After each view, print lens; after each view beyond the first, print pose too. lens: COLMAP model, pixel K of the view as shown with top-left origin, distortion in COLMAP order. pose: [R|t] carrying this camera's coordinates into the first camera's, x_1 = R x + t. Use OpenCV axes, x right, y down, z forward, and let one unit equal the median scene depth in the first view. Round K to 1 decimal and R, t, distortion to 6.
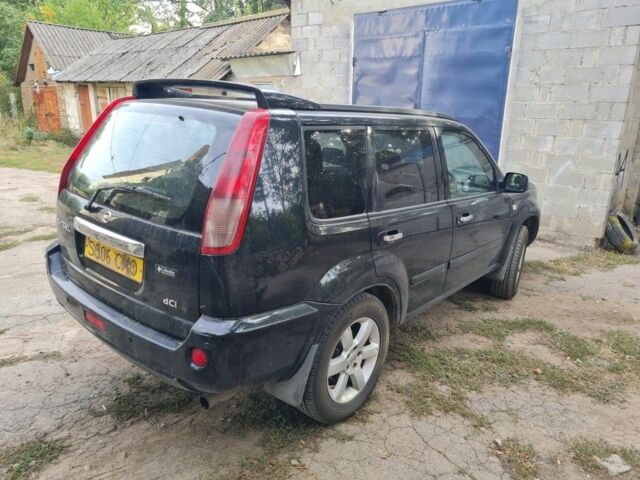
lens RADIAL K [[489.8, 0, 323.9], [0, 489.8, 239.9], [0, 0, 1]] dist [0.043052, -0.005185]
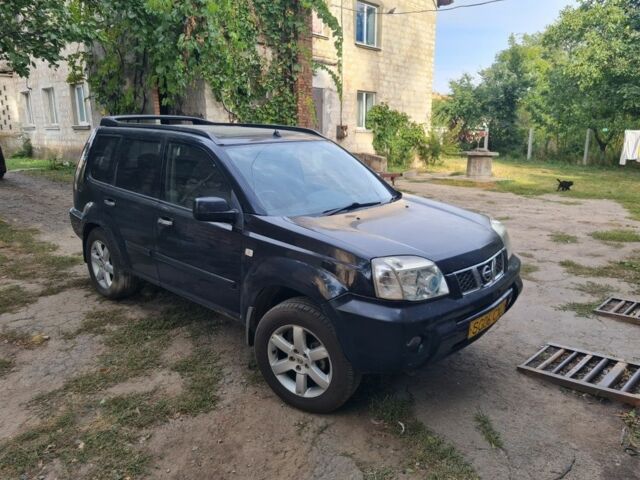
lens RADIAL K [[489.8, 0, 323.9], [0, 489.8, 239.9], [0, 0, 1]] dist [0.043052, -0.005185]
pose [[-0.053543, 0.204756, -0.977347, 1.218515], [-0.277169, 0.937245, 0.211539, -0.304800], [0.959328, 0.282216, 0.006569, 1.210062]]
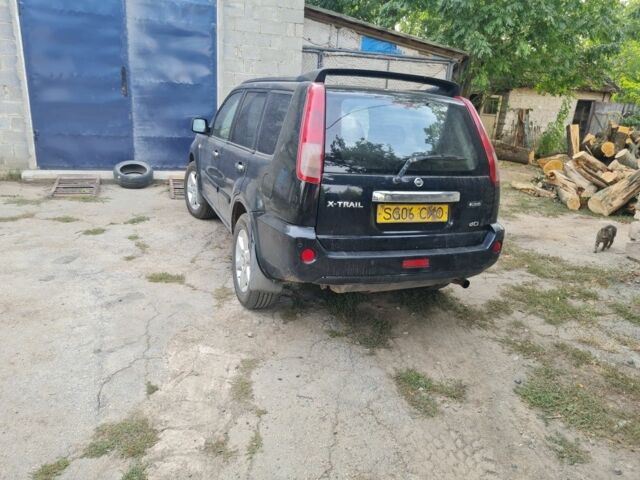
lens RADIAL K [[489.8, 0, 323.9], [0, 489.8, 239.9], [0, 0, 1]] dist [0.043052, -0.005185]
pose [[0.460899, -0.268347, 0.845909, -1.045620], [0.190236, 0.960905, 0.201176, -0.128906], [-0.866823, 0.068200, 0.493929, 0.355578]]
